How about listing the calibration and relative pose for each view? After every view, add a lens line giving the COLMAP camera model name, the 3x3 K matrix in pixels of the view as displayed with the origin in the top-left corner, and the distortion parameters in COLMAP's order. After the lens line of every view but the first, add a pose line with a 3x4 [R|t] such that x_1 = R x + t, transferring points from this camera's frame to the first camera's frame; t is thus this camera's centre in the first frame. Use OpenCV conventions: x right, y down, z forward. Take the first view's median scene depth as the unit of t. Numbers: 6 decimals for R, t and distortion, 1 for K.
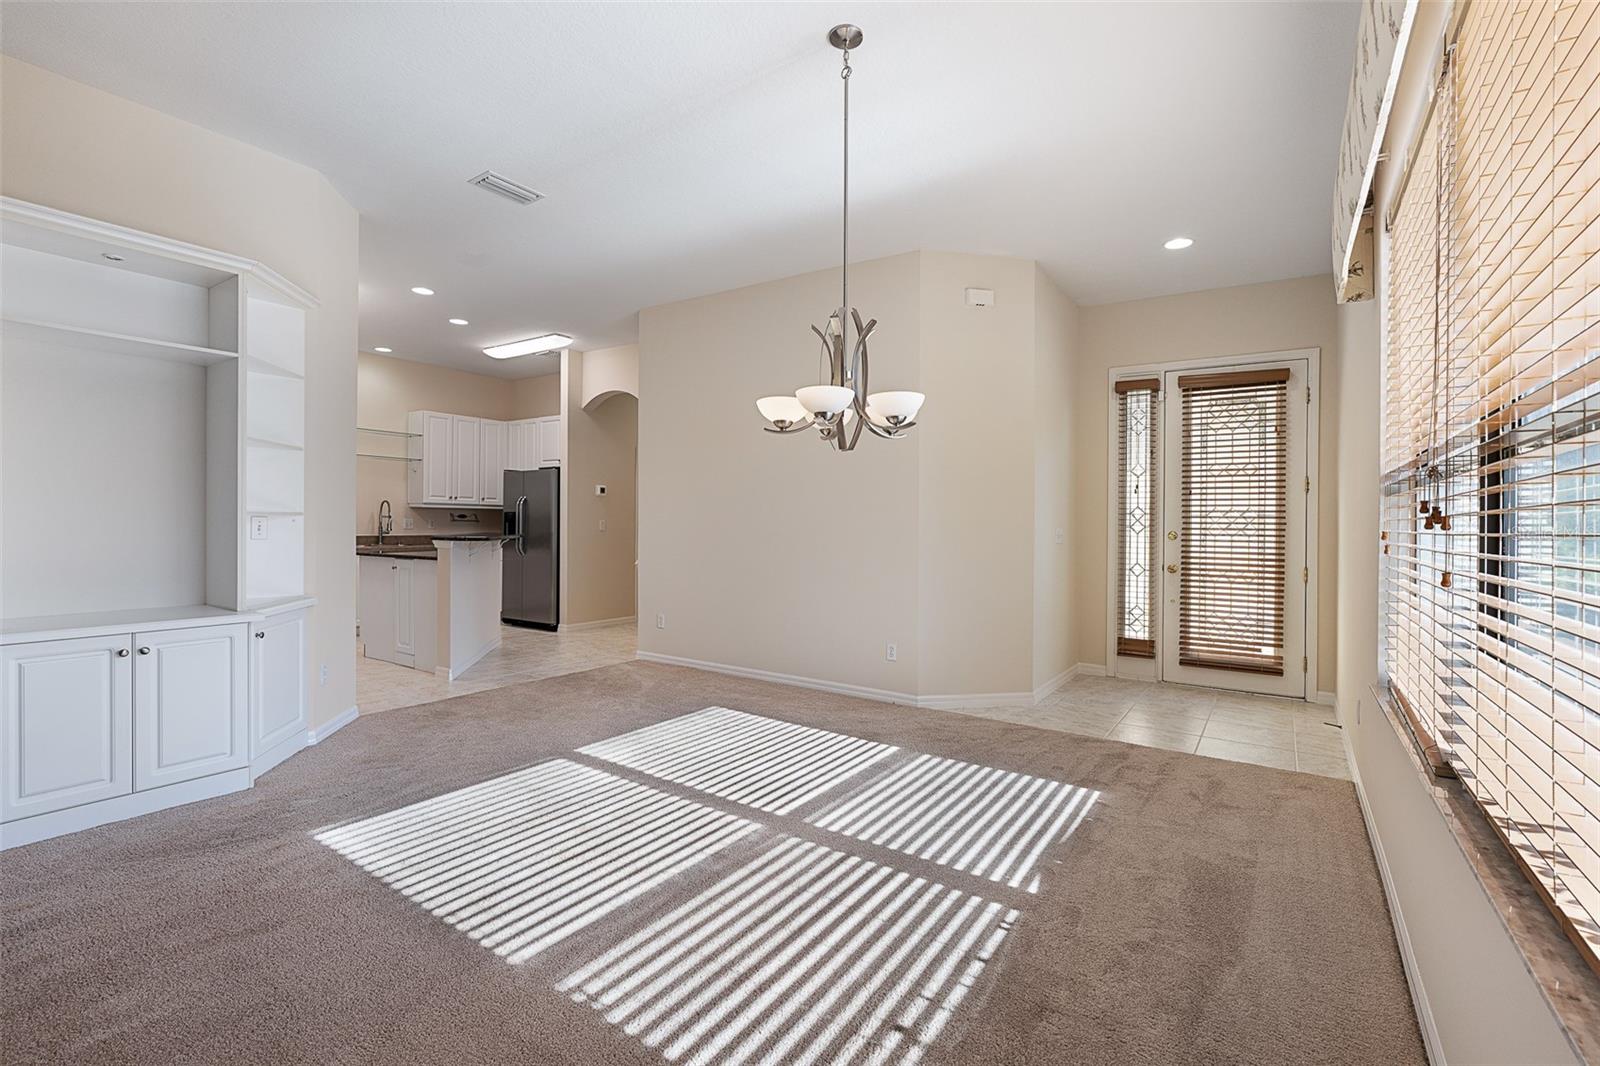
lens RADIAL K [[716.7, 0, 803.4], [0, 716.7, 518.8], [0, 0, 1]] dist [-0.009837, 0.002942]
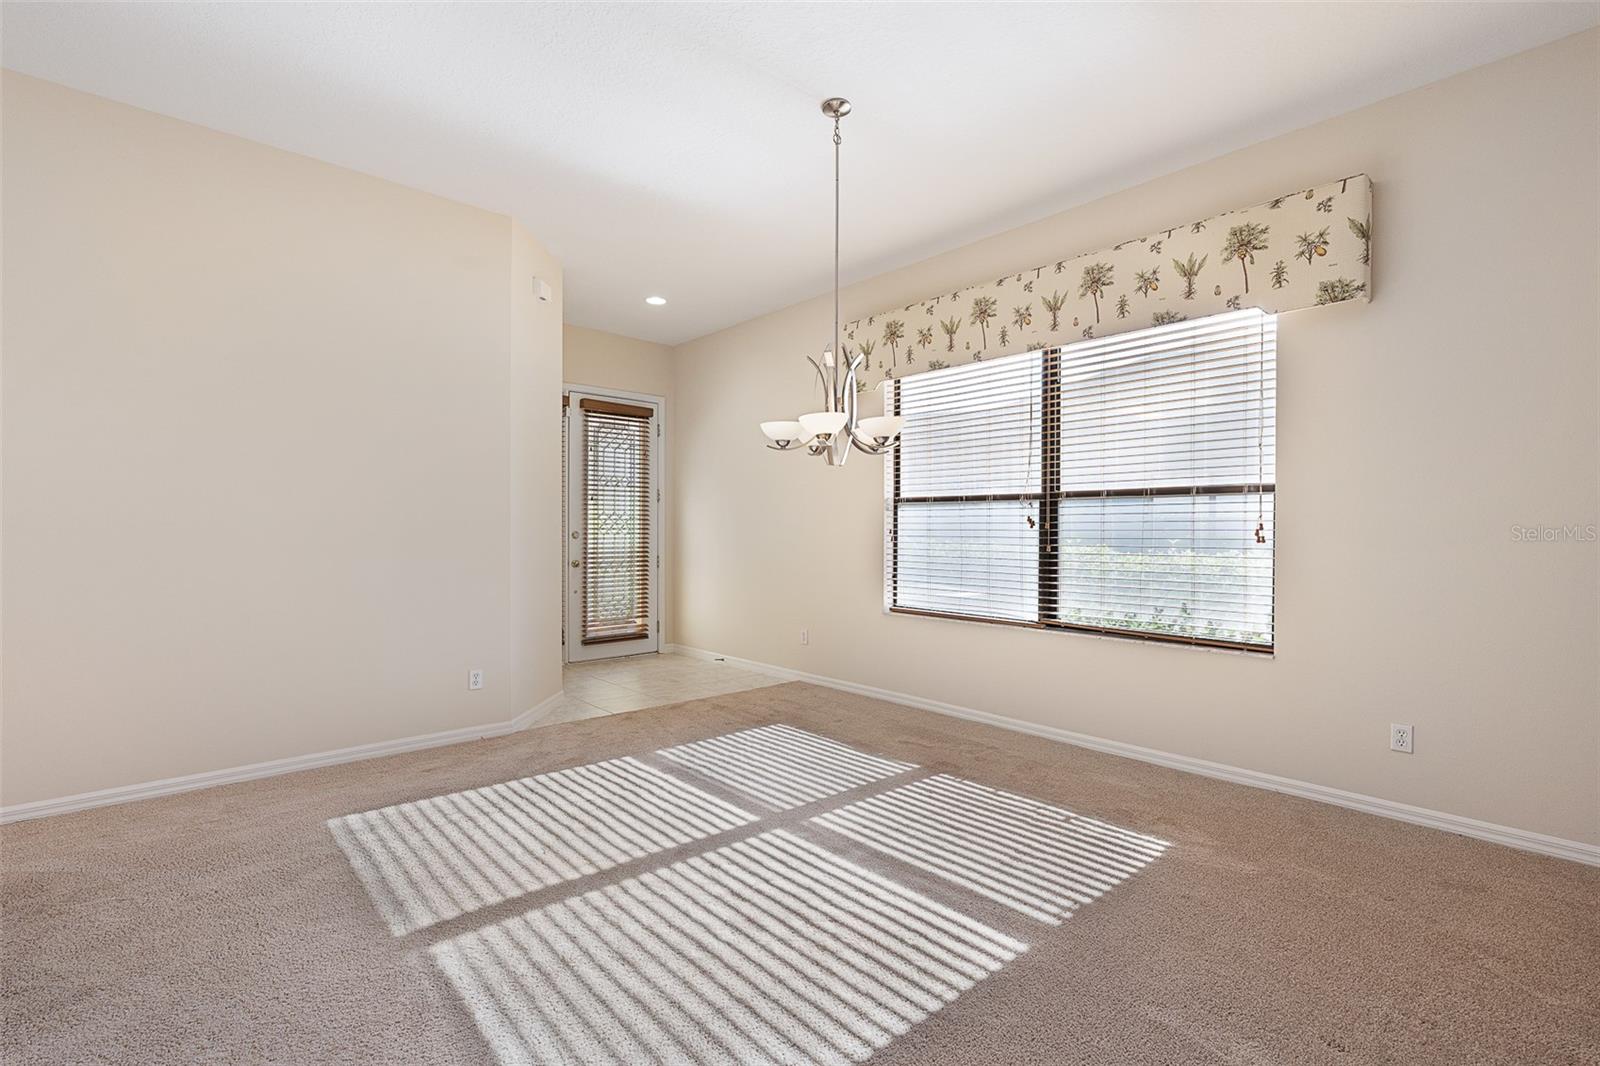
lens RADIAL K [[716.7, 0, 798.7], [0, 716.7, 530.8], [0, 0, 1]] dist [-0.009837, 0.002942]
pose [[0.245569, -0.015042, 0.969262, -0.778730], [-0.004425, 0.999852, 0.016638, -0.006534], [-0.969369, -0.008375, 0.245466, 0.554621]]
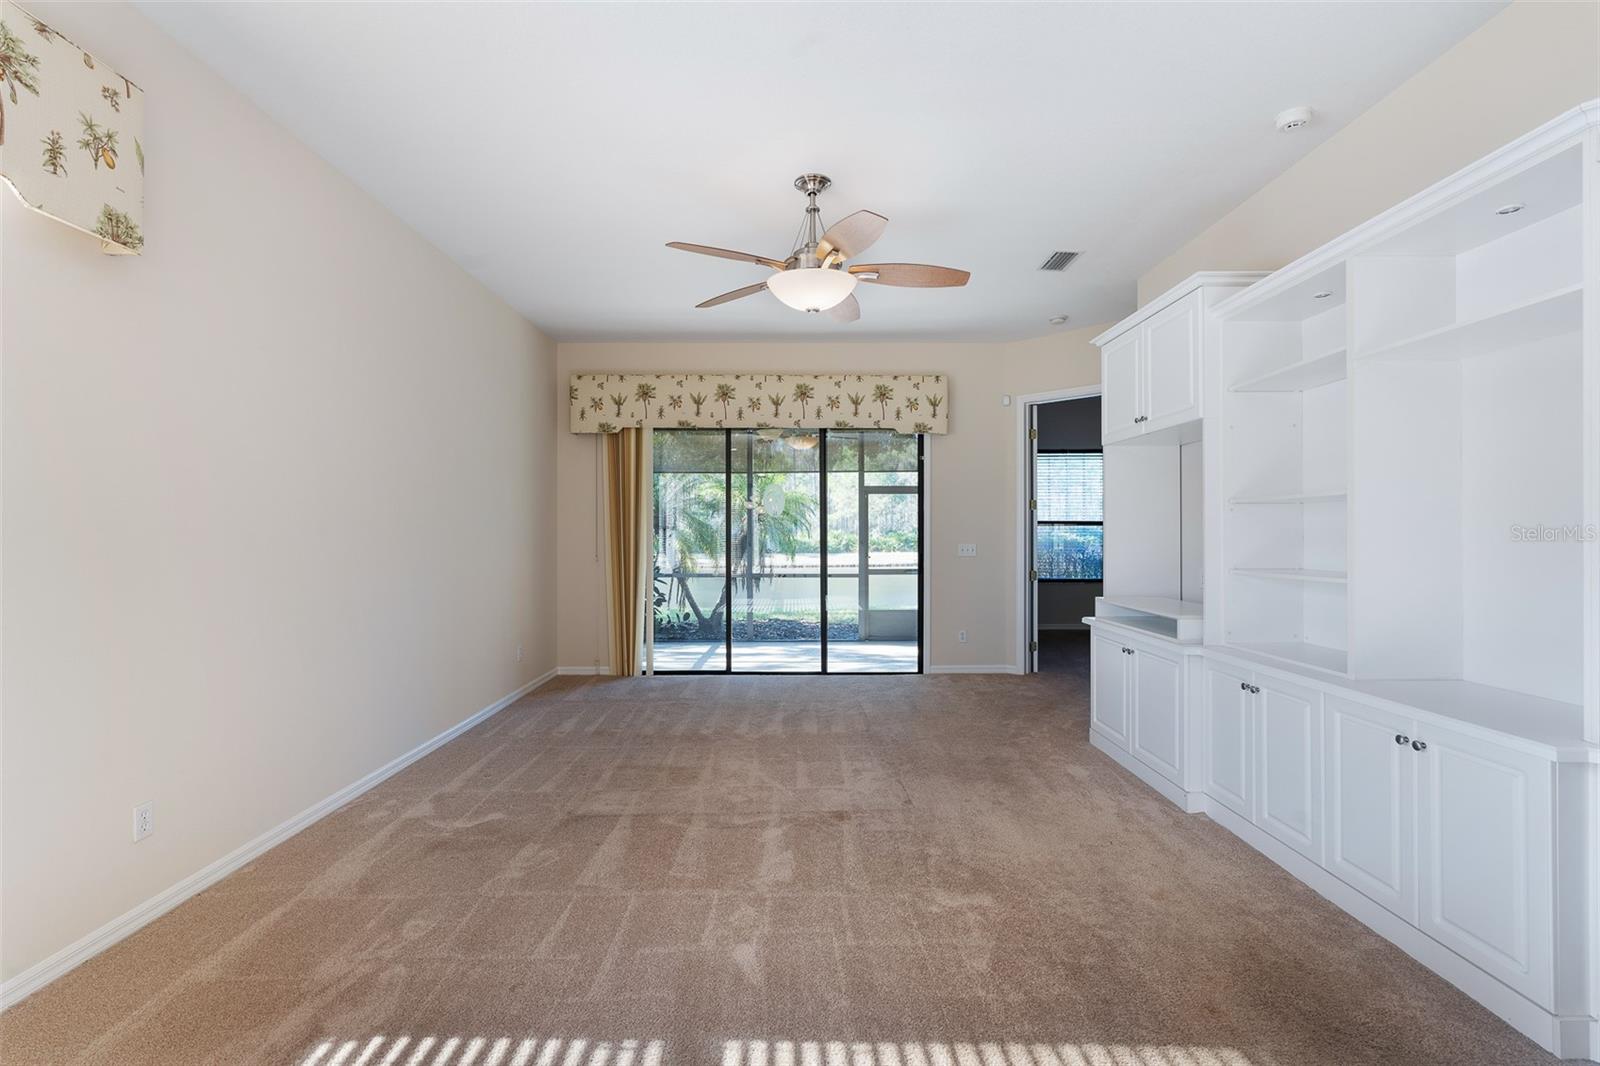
lens RADIAL K [[716.7, 0, 799.8], [0, 716.7, 526.4], [0, 0, 1]] dist [-0.009837, 0.002942]
pose [[-0.825211, -0.016934, -0.564571, 0.035539], [-0.008238, 0.999805, -0.017948, -0.020668], [0.564765, -0.010160, -0.825189, 0.950852]]
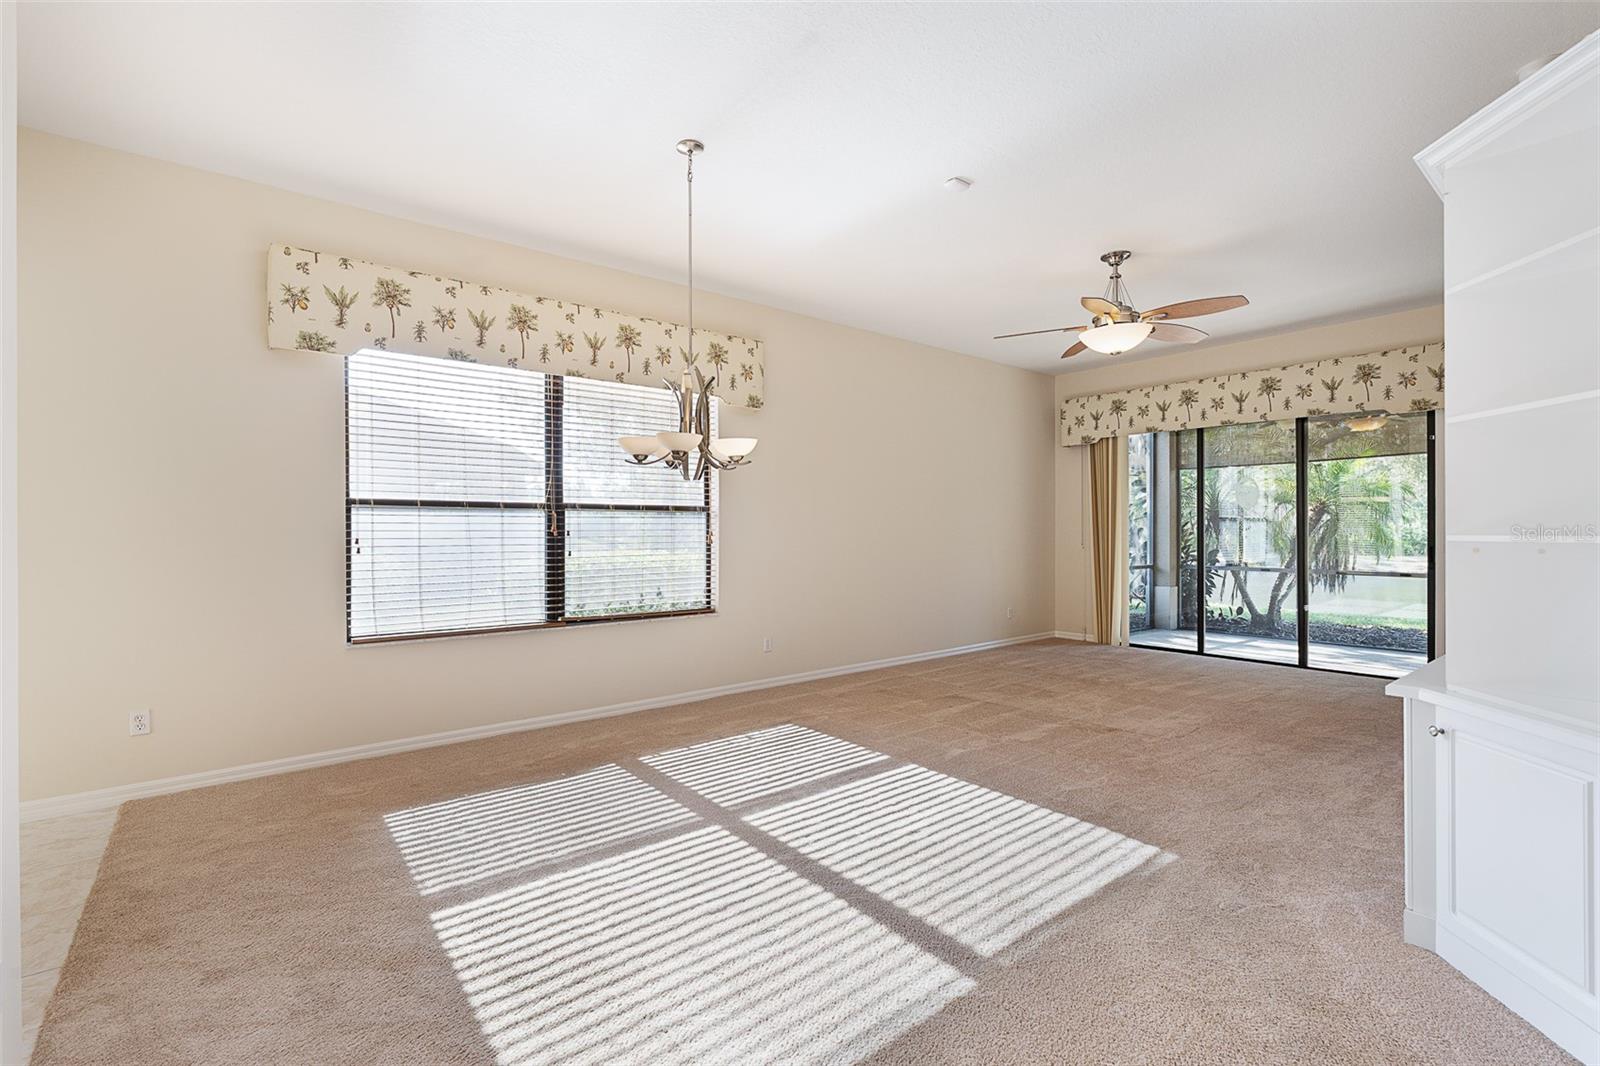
lens RADIAL K [[716.7, 0, 789.3], [0, 716.7, 525.2], [0, 0, 1]] dist [-0.009837, 0.002942]
pose [[-0.953875, -0.009616, 0.300051, -0.341751], [-0.012109, 0.999906, -0.006450, -0.008260], [-0.299961, -0.009786, -0.953901, 1.539003]]
